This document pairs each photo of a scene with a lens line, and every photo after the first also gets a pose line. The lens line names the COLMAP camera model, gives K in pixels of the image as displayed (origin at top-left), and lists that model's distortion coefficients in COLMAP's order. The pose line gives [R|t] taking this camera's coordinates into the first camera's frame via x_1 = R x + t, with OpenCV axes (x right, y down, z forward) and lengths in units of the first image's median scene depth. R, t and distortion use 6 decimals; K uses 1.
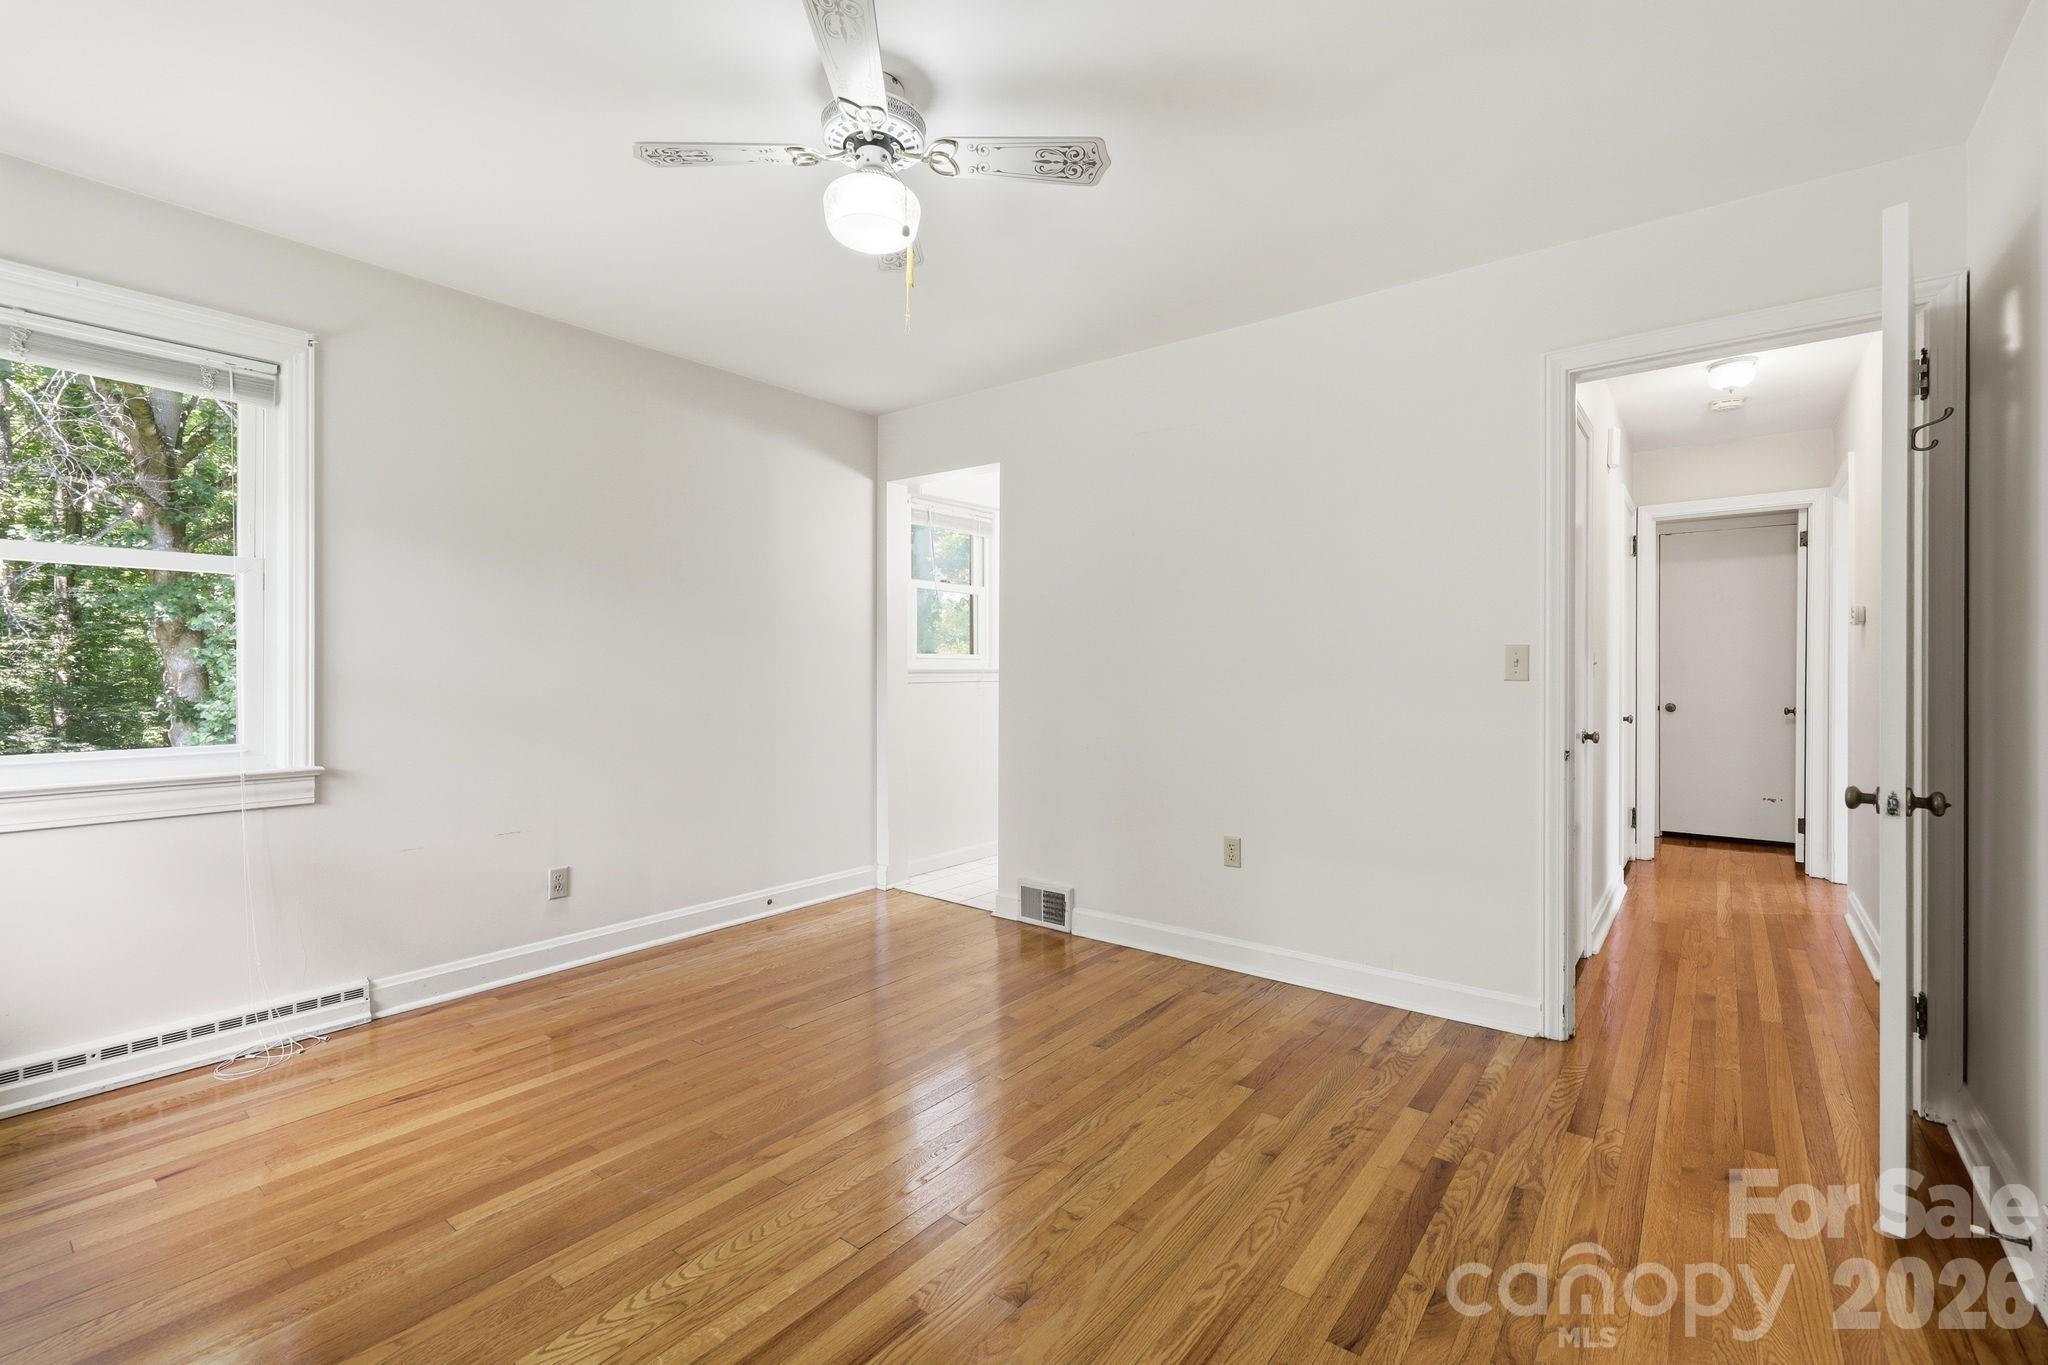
lens RADIAL K [[889.9, 0, 1045.4], [0, 889.9, 669.1], [0, 0, 1]] dist [0.001135, -0.000062]
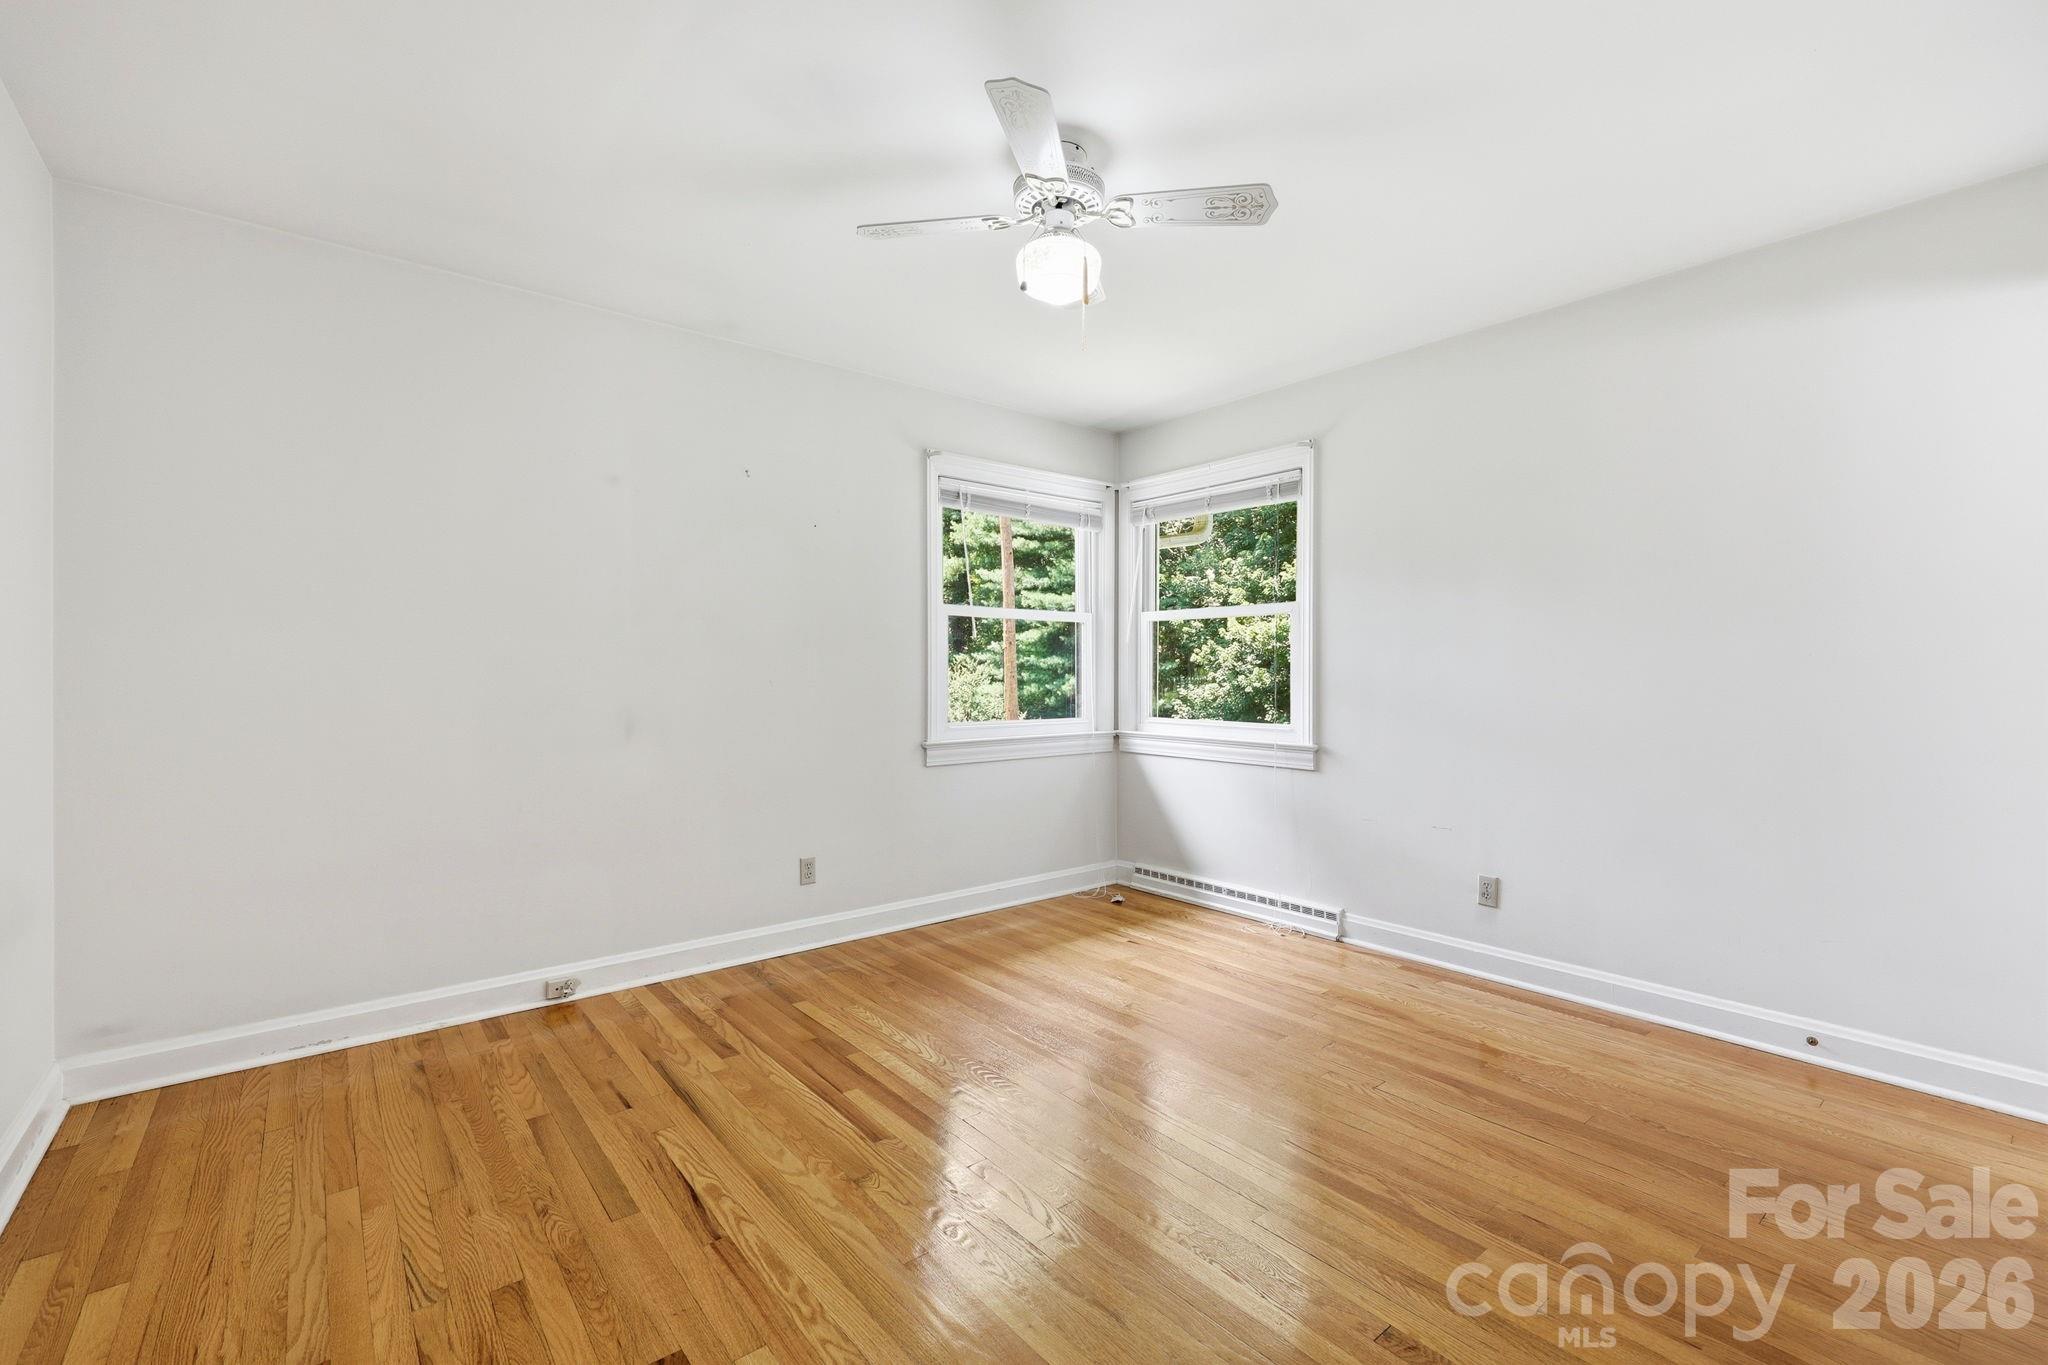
lens RADIAL K [[889.9, 0, 1024.3], [0, 889.9, 675.6], [0, 0, 1]] dist [0.001135, -0.000062]
pose [[-0.245578, -0.001511, -0.969376, 0.657966], [-0.003448, 0.999994, -0.000685, 0.003087], [0.969371, 0.003174, -0.245582, 0.896981]]
